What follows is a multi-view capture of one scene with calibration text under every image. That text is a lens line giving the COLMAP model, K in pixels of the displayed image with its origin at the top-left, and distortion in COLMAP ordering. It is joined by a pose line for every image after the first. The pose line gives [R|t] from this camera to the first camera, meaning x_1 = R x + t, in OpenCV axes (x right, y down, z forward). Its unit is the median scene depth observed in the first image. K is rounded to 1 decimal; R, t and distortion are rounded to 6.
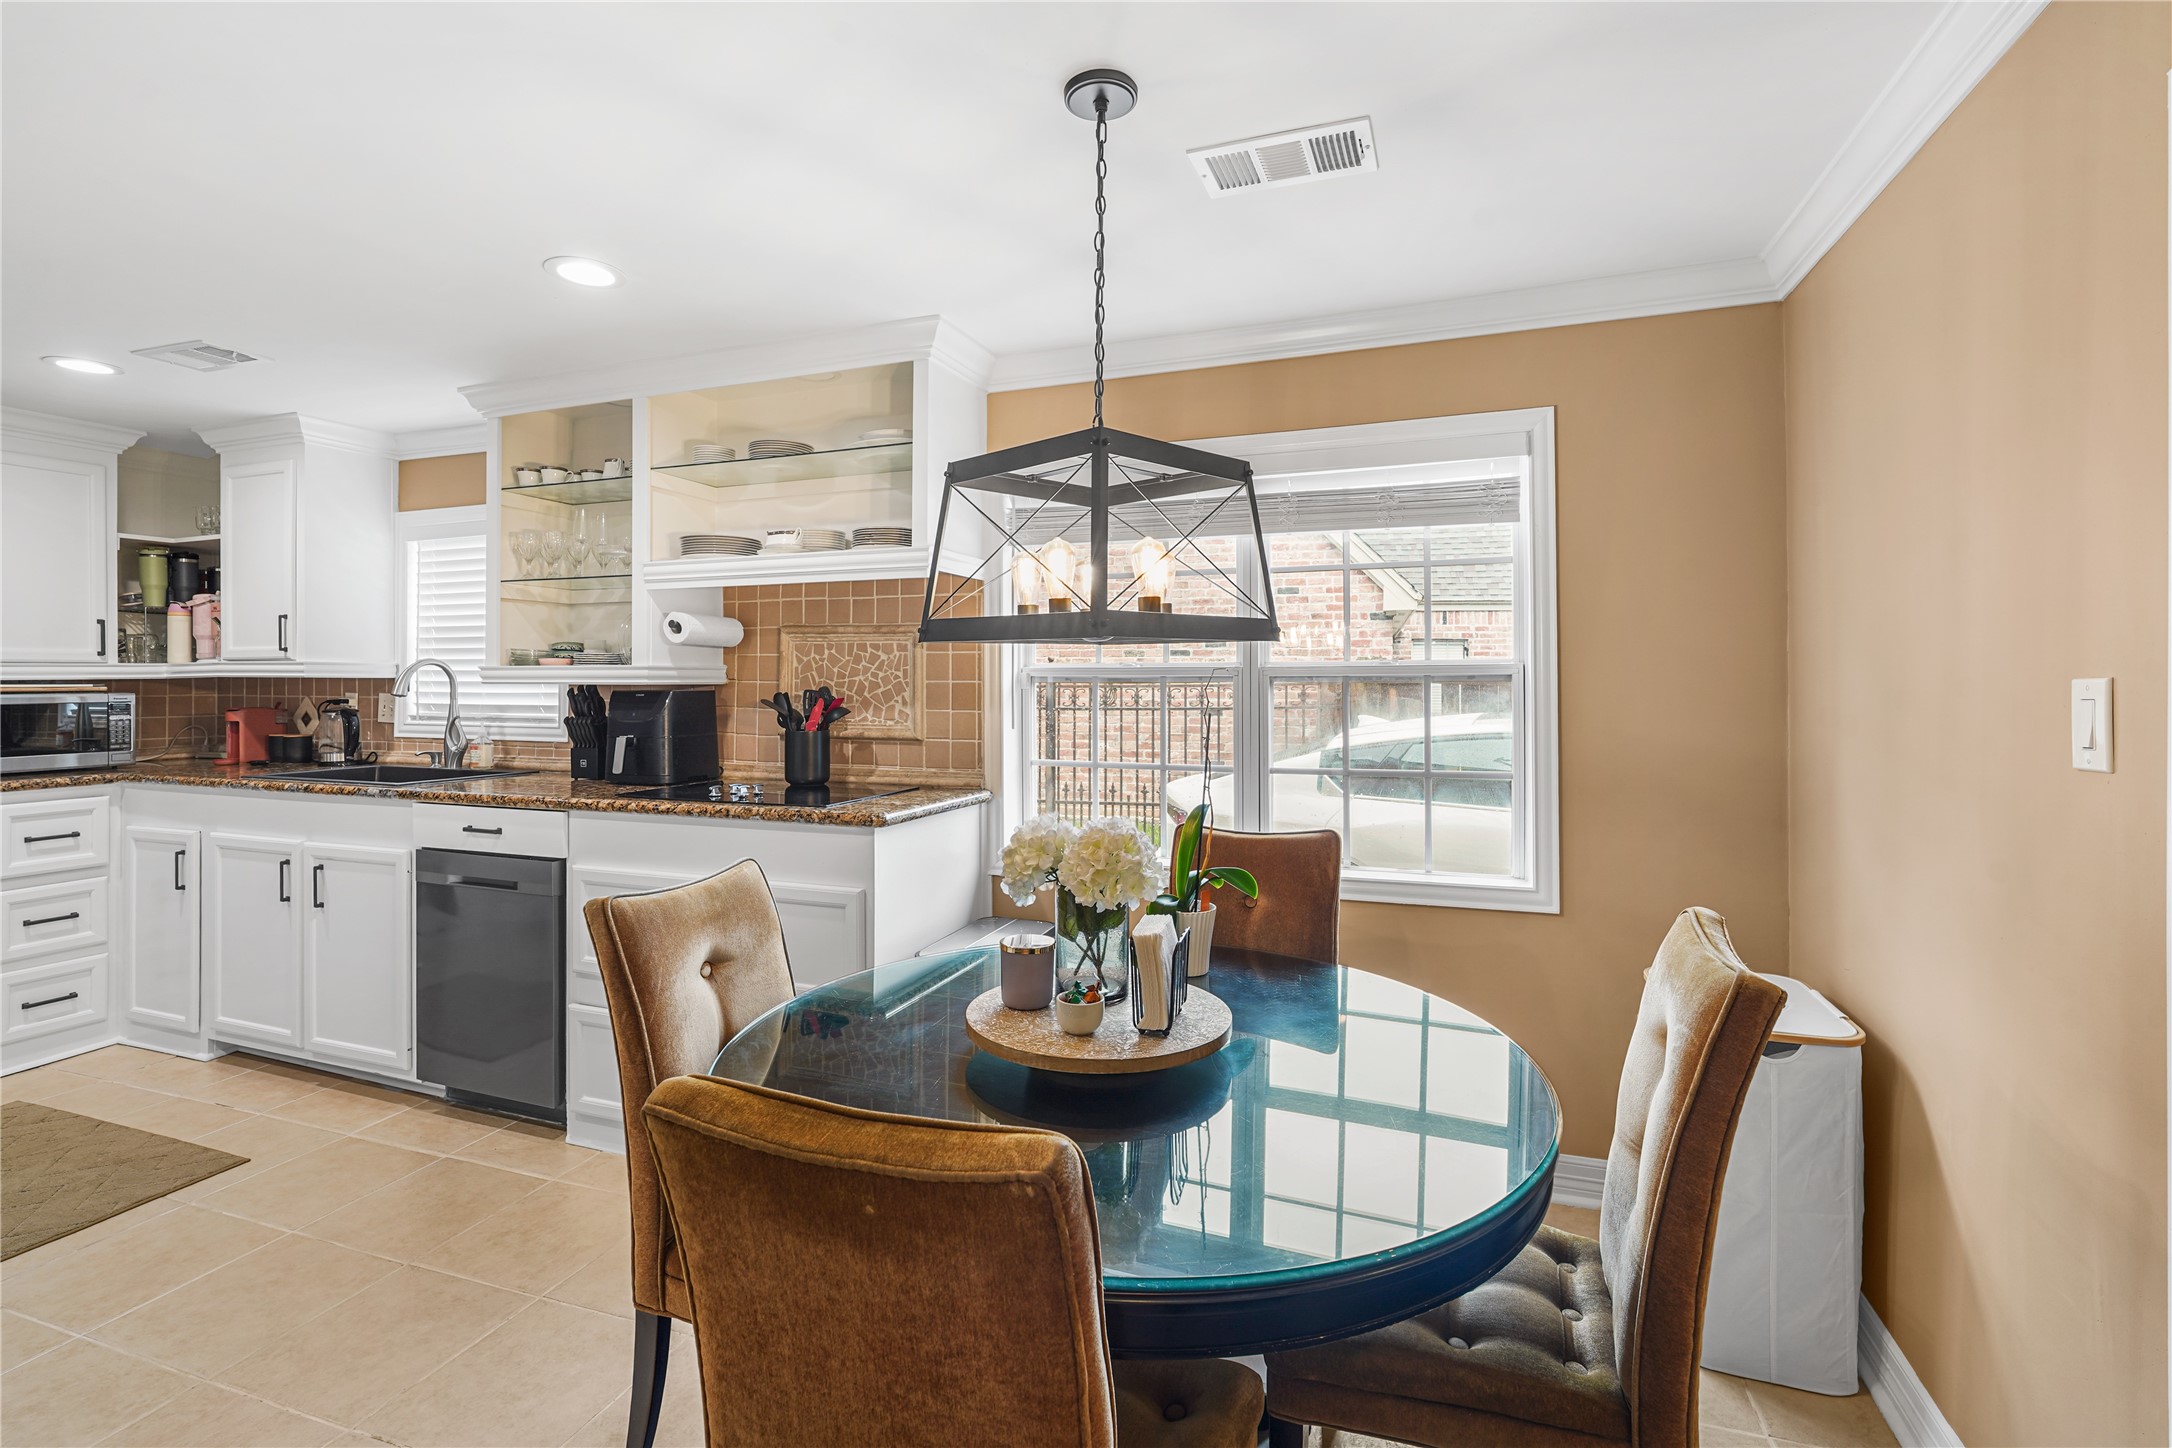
lens RADIAL K [[976.1, 0, 1103.9], [0, 976.1, 678.3], [0, 0, 1]] dist [-0.020011, 0.007909]
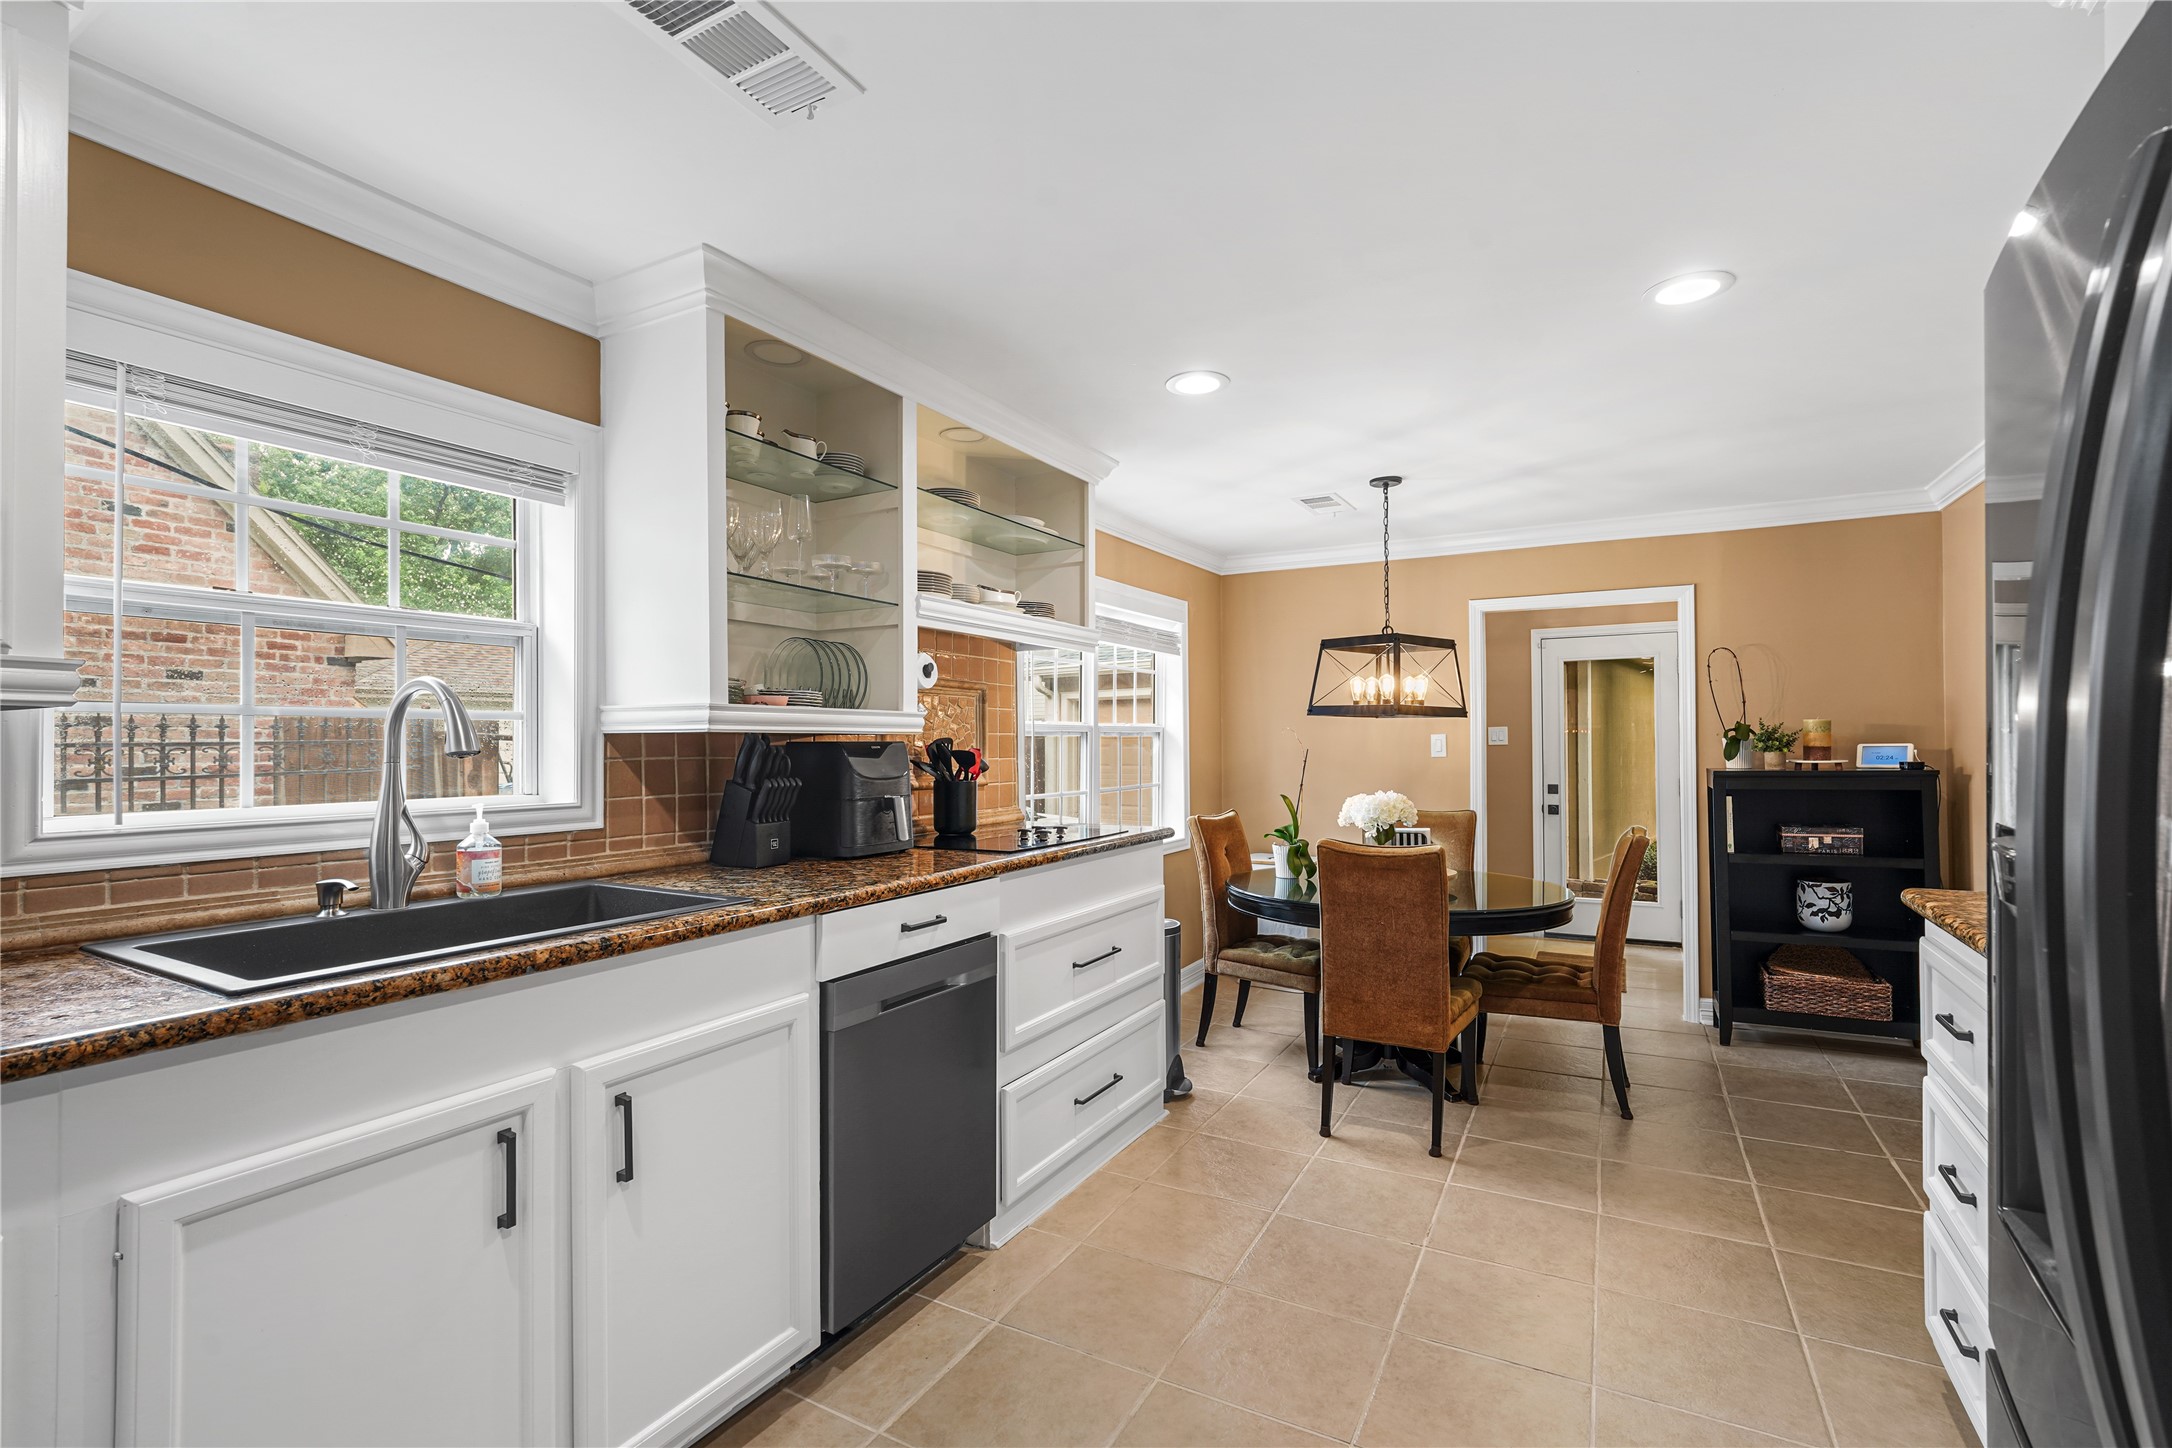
lens RADIAL K [[976.1, 0, 1089.2], [0, 976.1, 736.5], [0, 0, 1]] dist [-0.020011, 0.007909]
pose [[0.154123, 0.005669, 0.988035, -1.348364], [-0.001496, 0.999984, -0.005505, 0.013360], [-0.988051, -0.000630, 0.154129, 0.736755]]
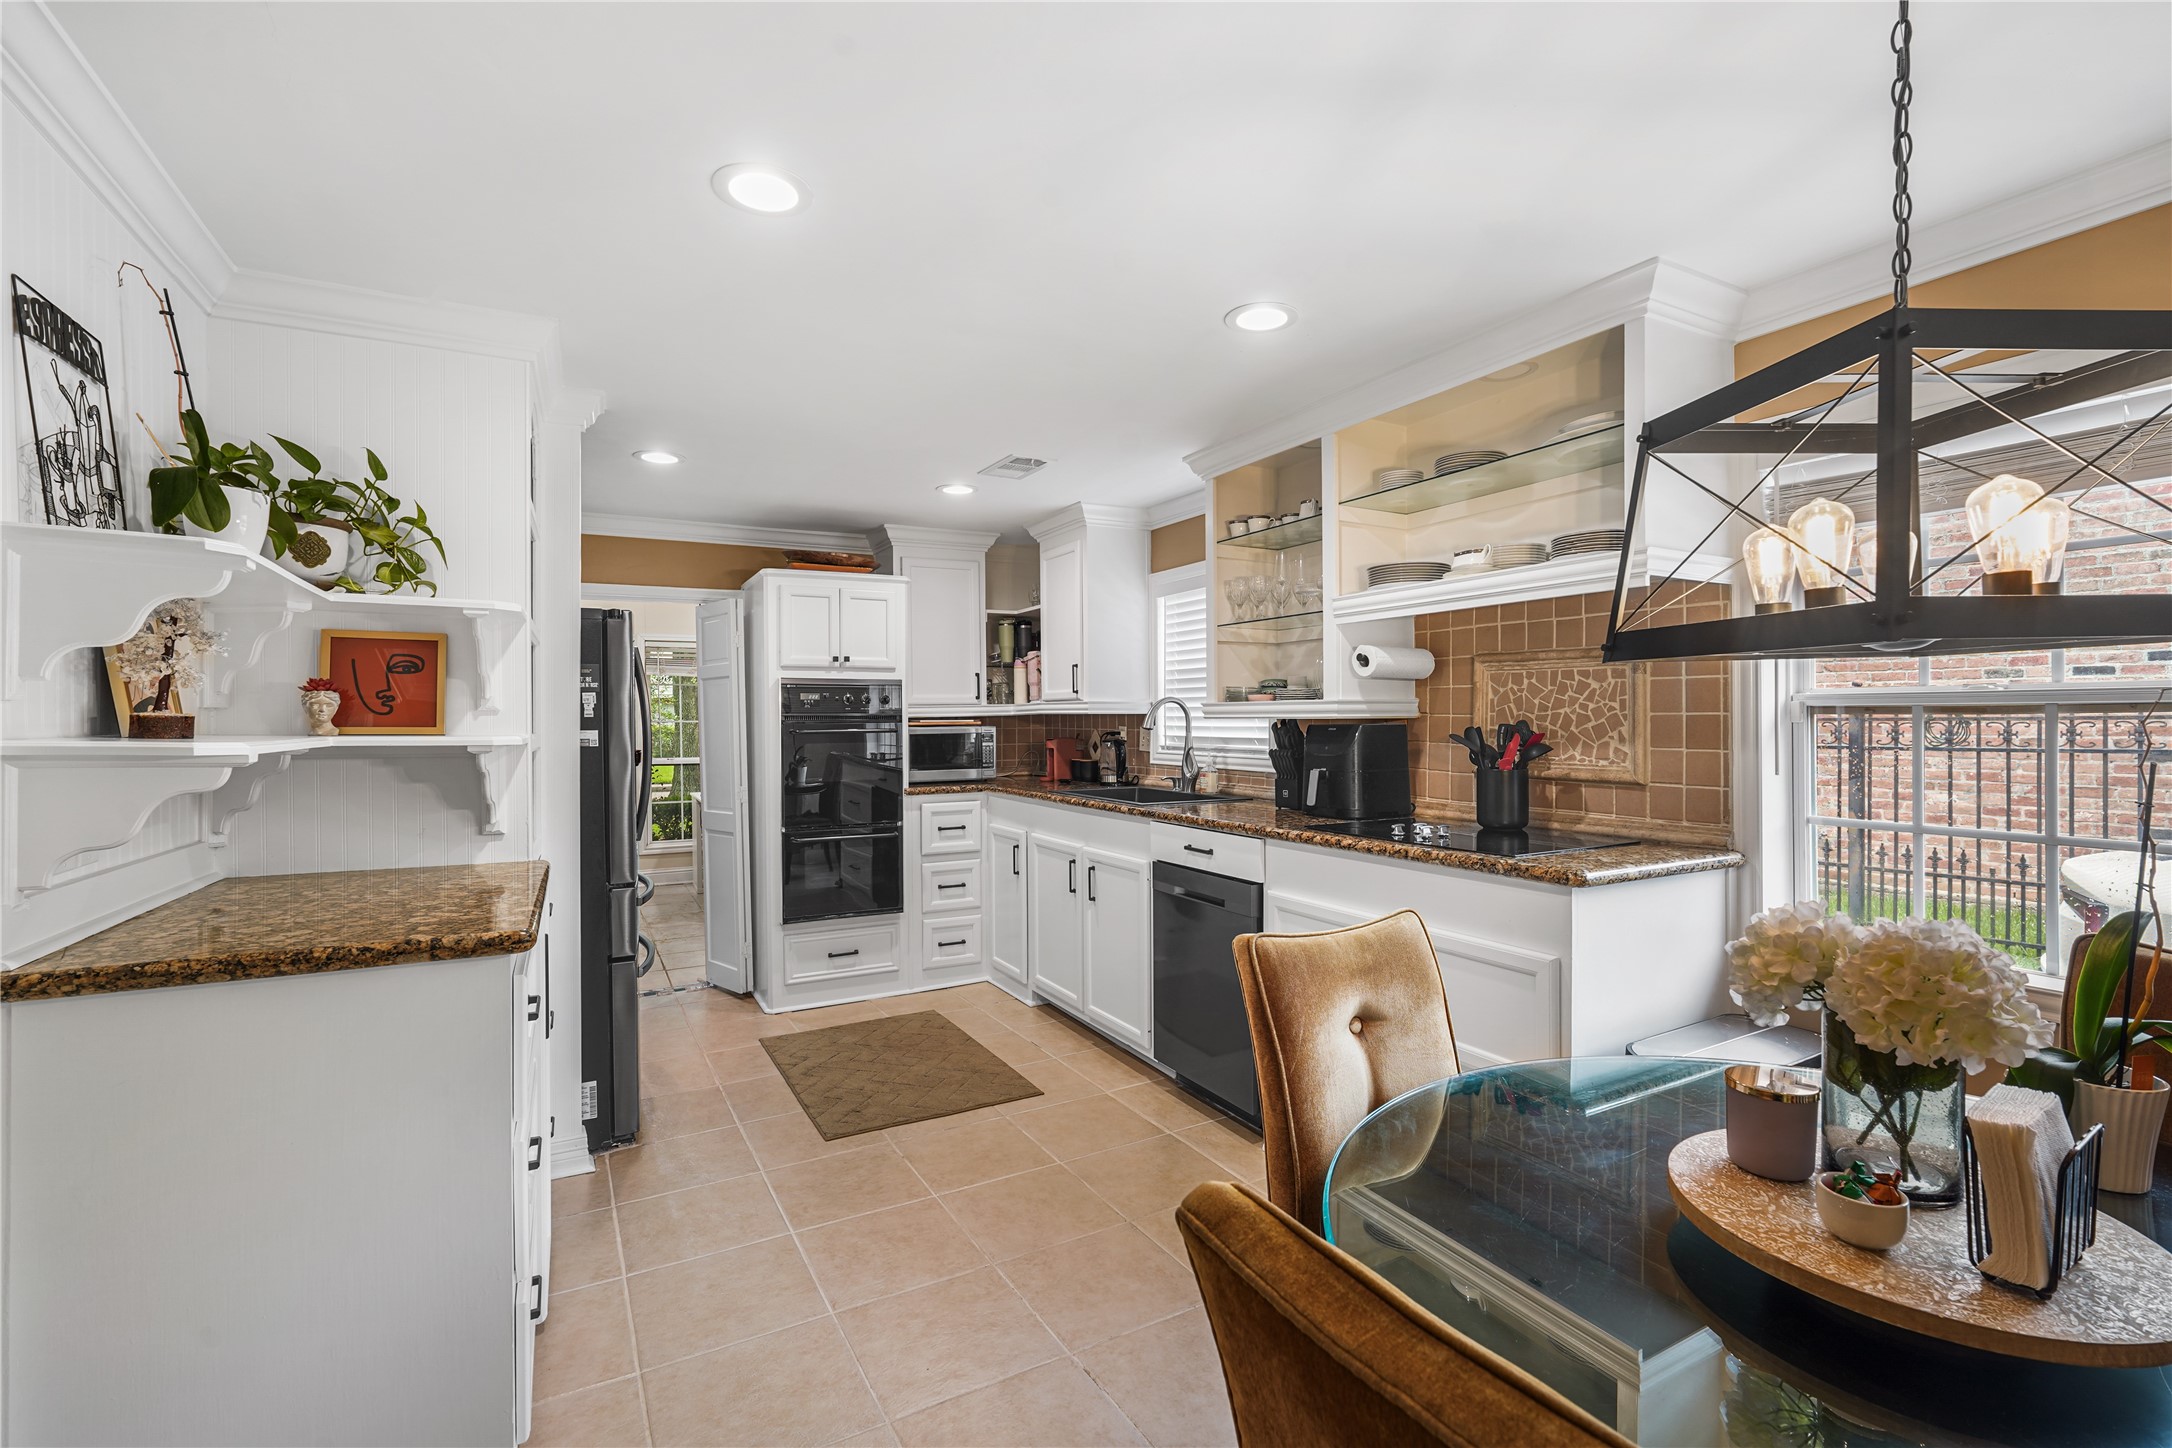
lens RADIAL K [[976.1, 0, 1081.5], [0, 976.1, 722.2], [0, 0, 1]] dist [-0.020011, 0.007909]
pose [[0.743362, -0.001248, -0.668888, 0.009415], [0.008082, 0.999942, 0.007116, 0.000921], [0.668840, -0.010695, 0.743329, 0.074675]]
